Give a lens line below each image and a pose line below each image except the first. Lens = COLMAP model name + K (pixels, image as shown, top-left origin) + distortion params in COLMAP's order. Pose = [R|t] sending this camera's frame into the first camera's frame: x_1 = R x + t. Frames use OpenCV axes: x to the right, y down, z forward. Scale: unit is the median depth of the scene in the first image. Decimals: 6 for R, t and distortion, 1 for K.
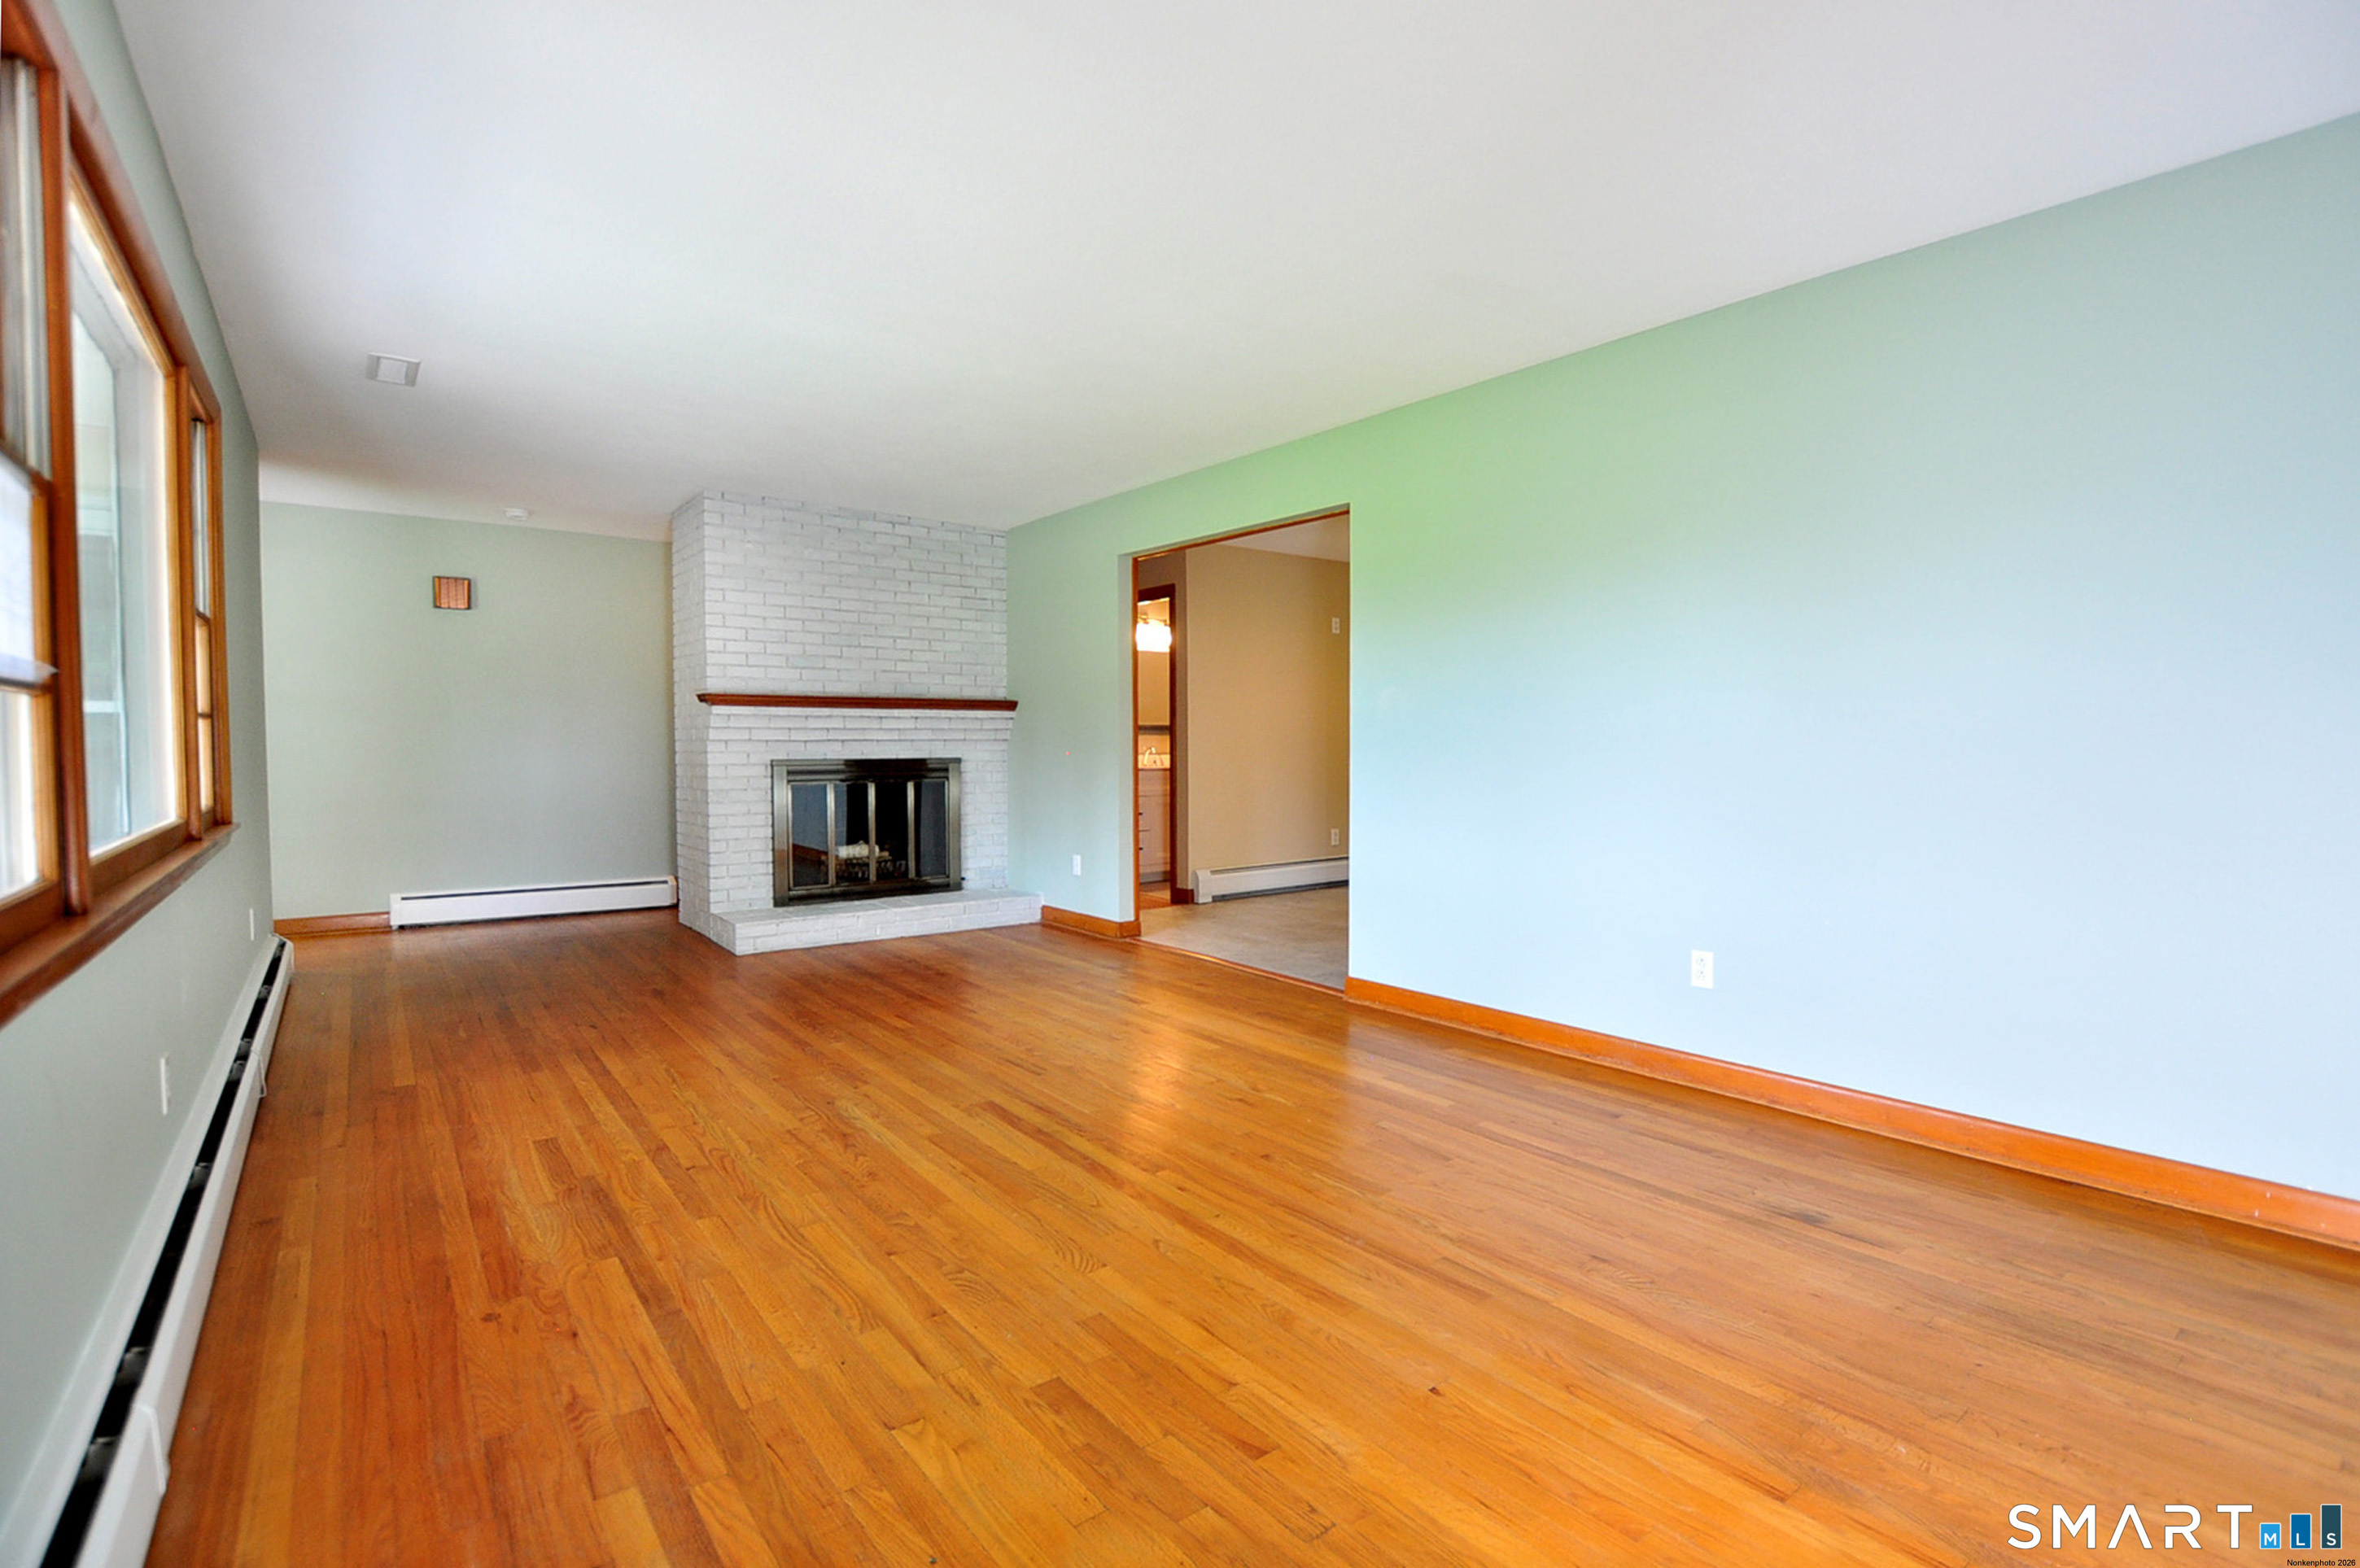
lens RADIAL K [[1097.4, 0, 1218.7], [0, 1097.4, 774.0], [0, 0, 1]] dist [-0.034120, 0.001351]
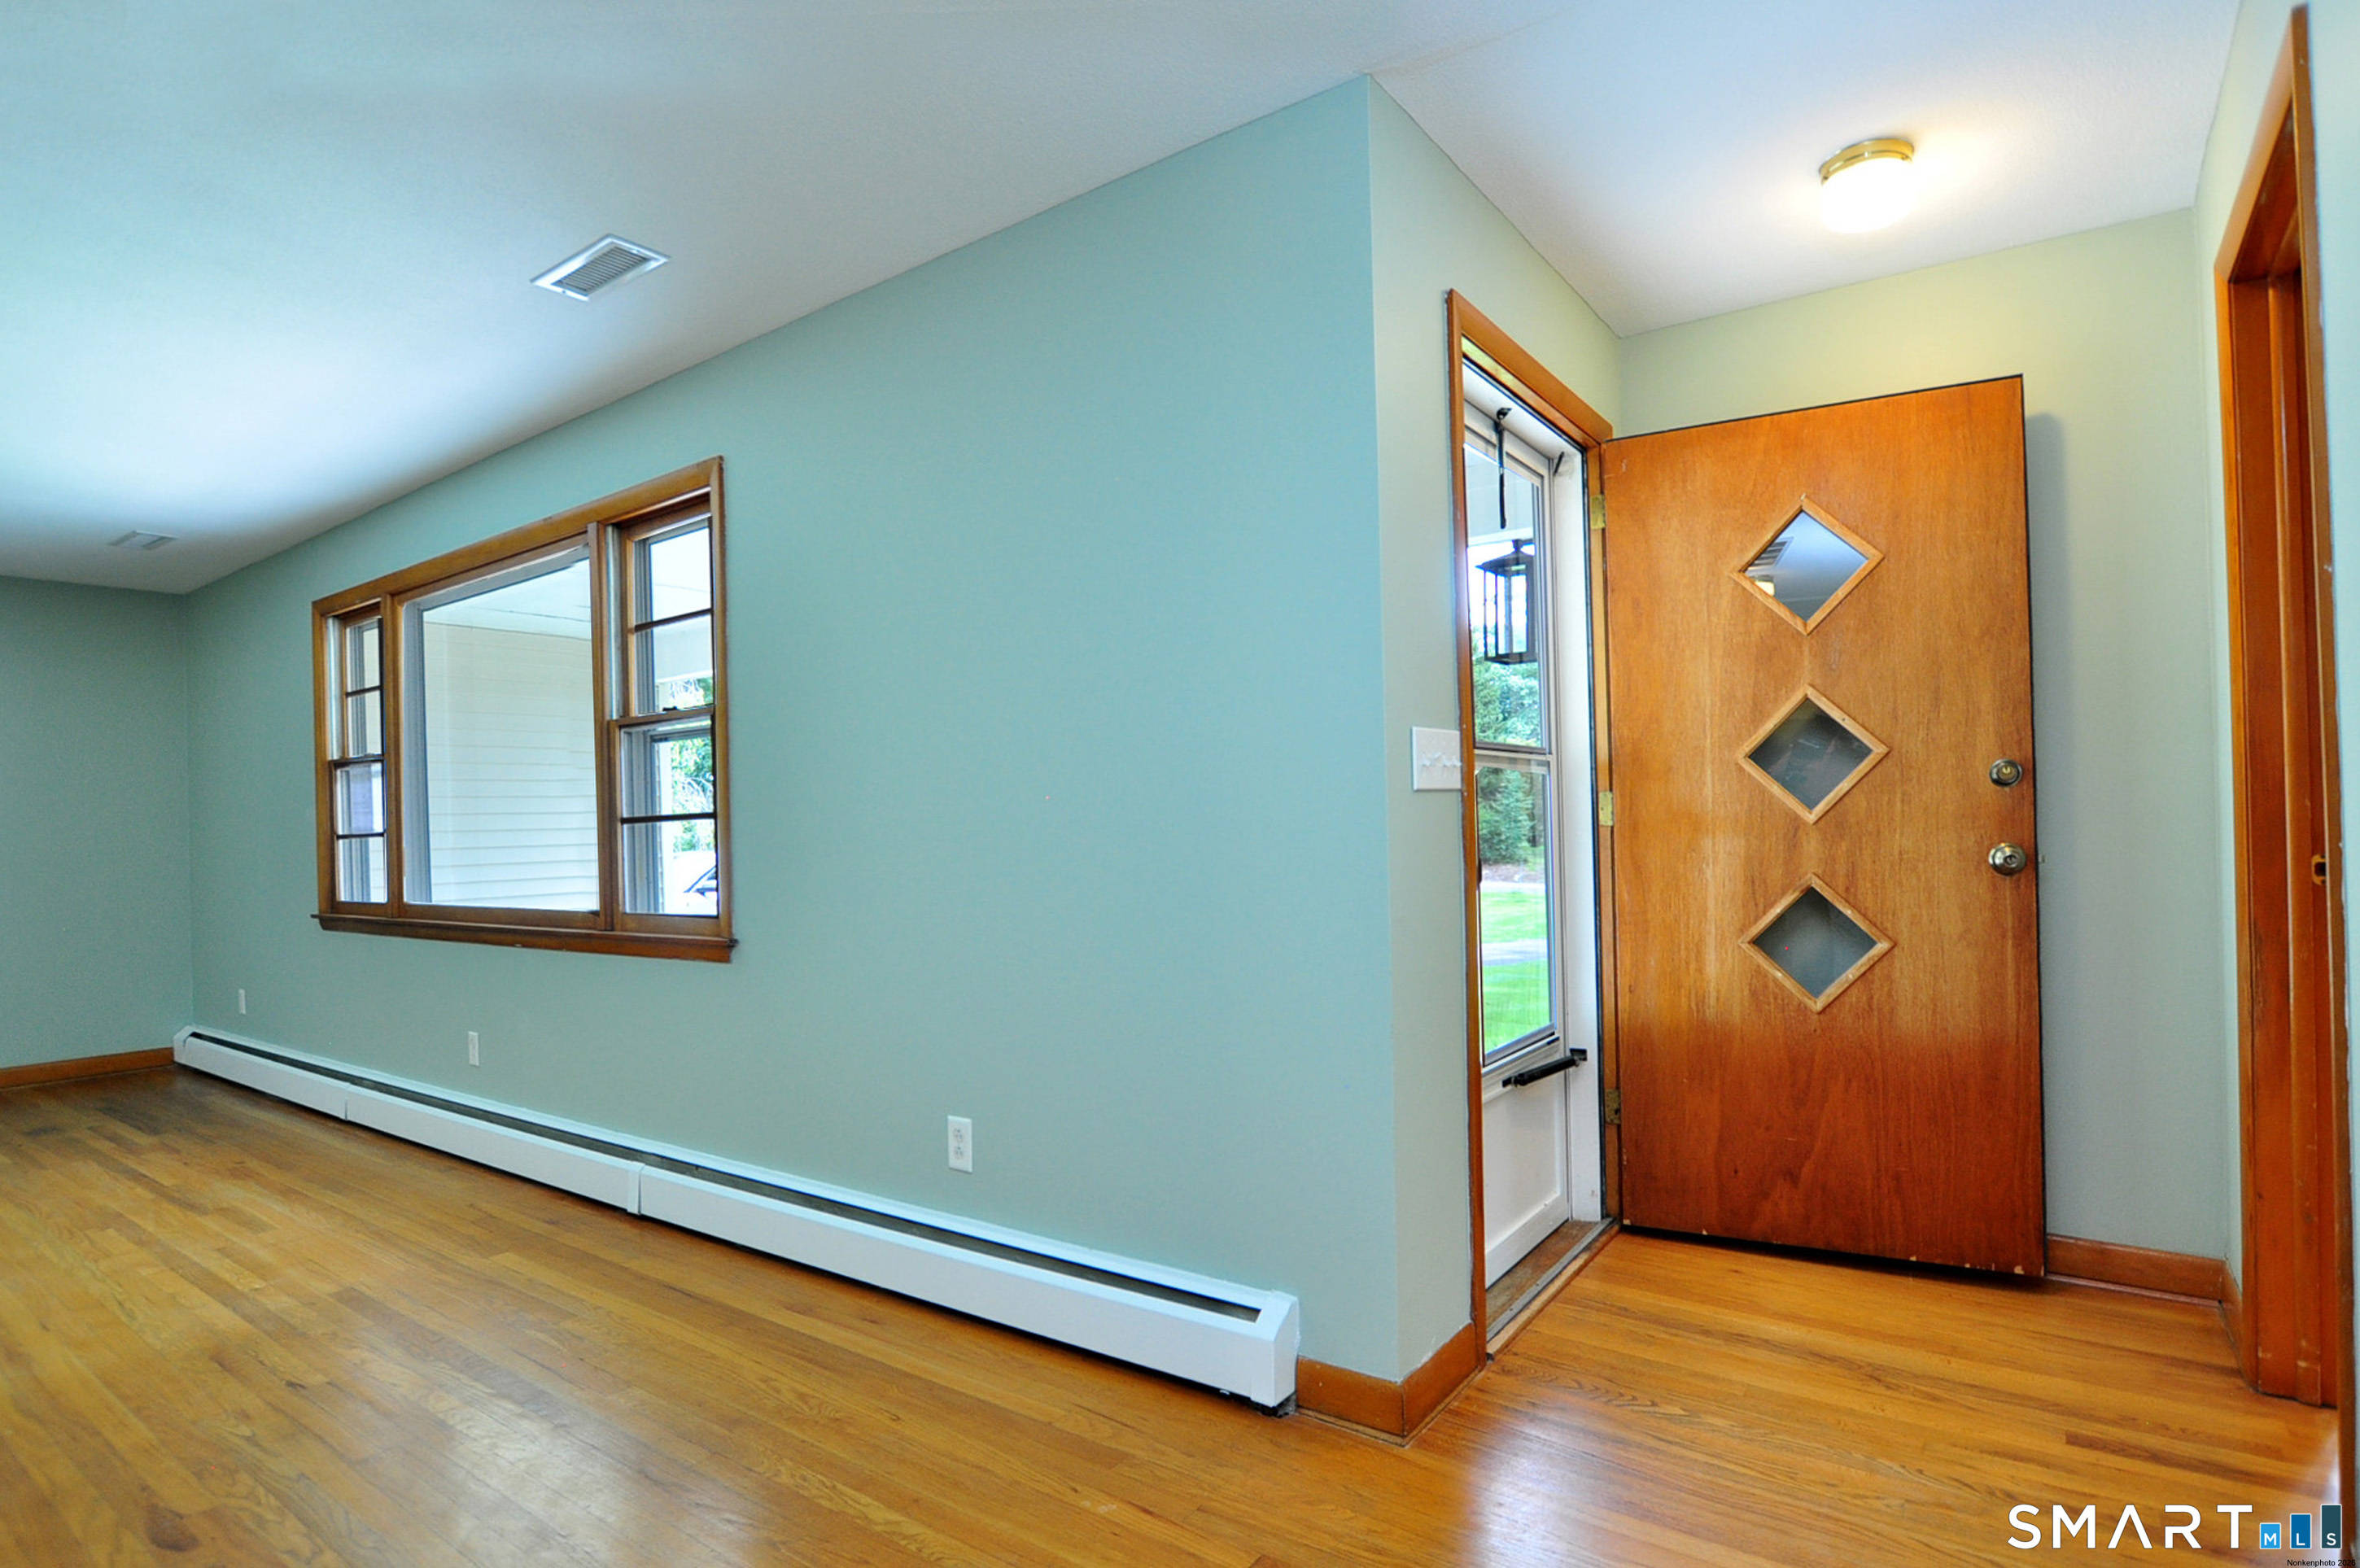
lens RADIAL K [[1184.4, 0, 1223.7], [0, 1184.4, 815.4], [0, 0, 1]] dist [-0.038200, 0.001601]
pose [[-0.955298, 0.017644, -0.295116, -0.600707], [0.012504, 0.999736, 0.019296, -0.039512], [0.295379, 0.014743, -0.955267, 1.178378]]
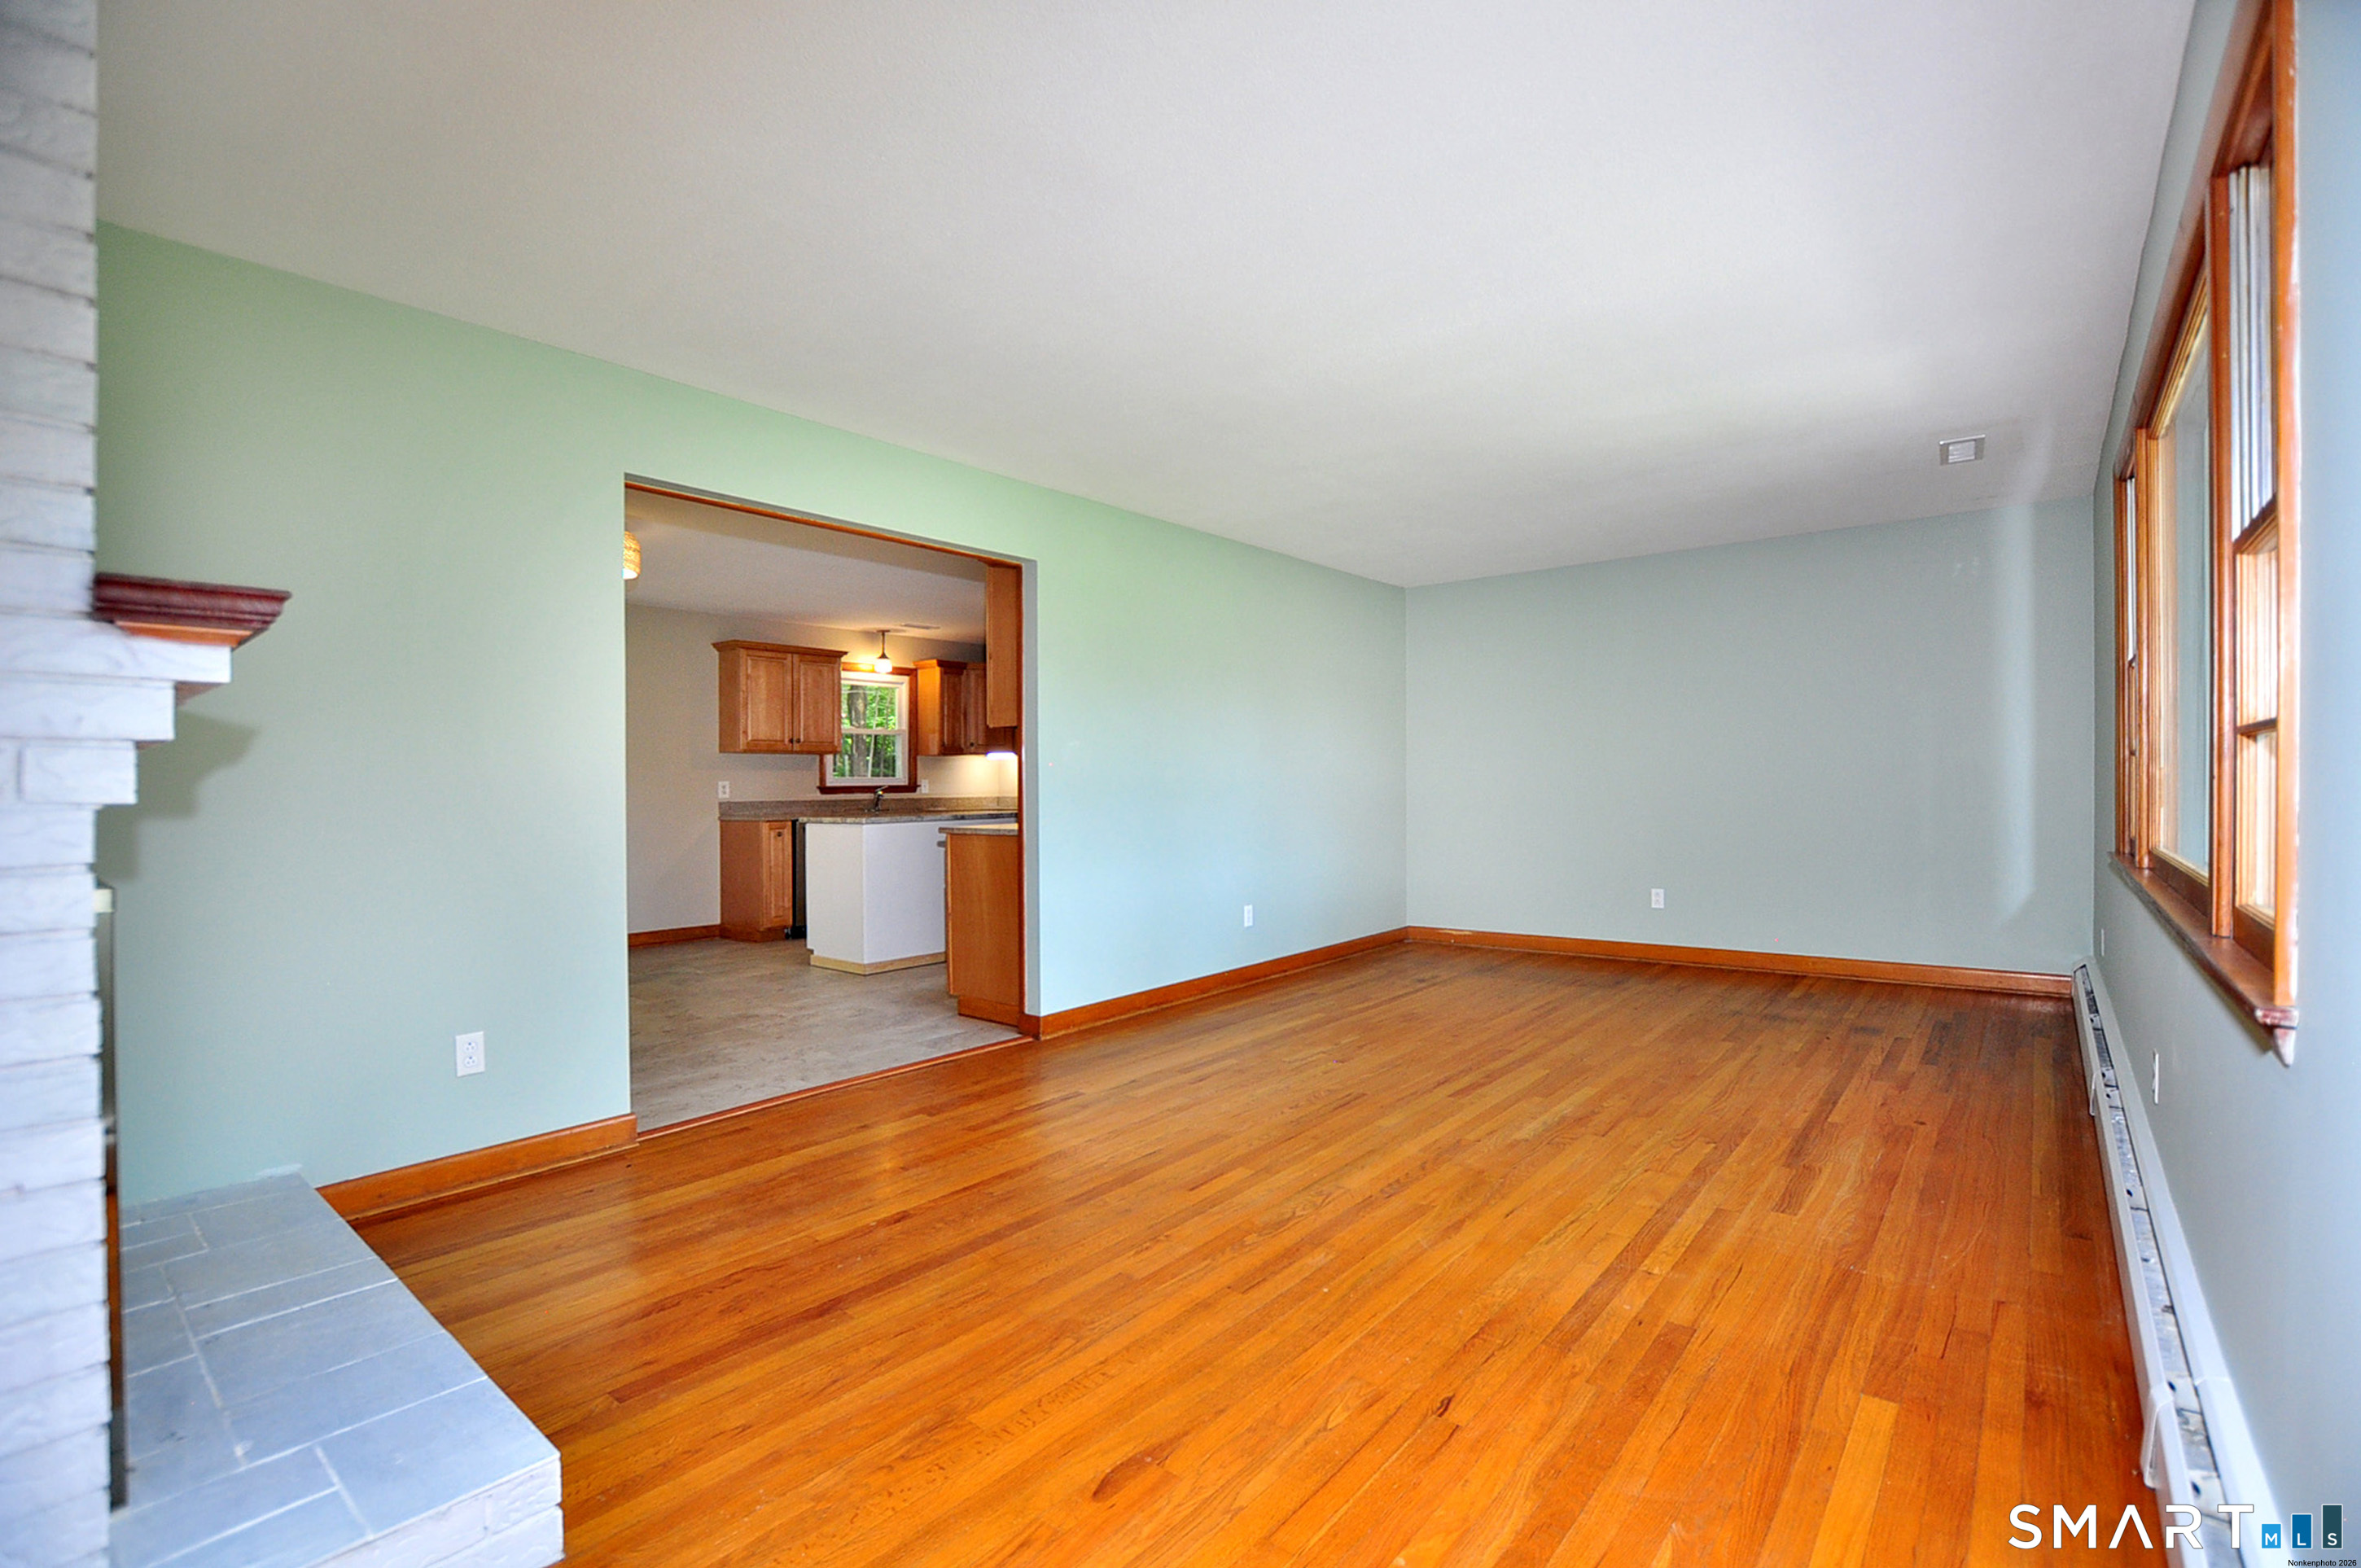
lens RADIAL K [[1043.5, 0, 1202.7], [0, 1043.5, 797.3], [0, 0, 1]] dist [-0.032264, 0.003255]
pose [[-0.210030, -0.009736, 0.977647, -0.689189], [0.047612, 0.998662, 0.020174, -0.027816], [-0.976535, 0.050785, -0.209285, 0.827434]]
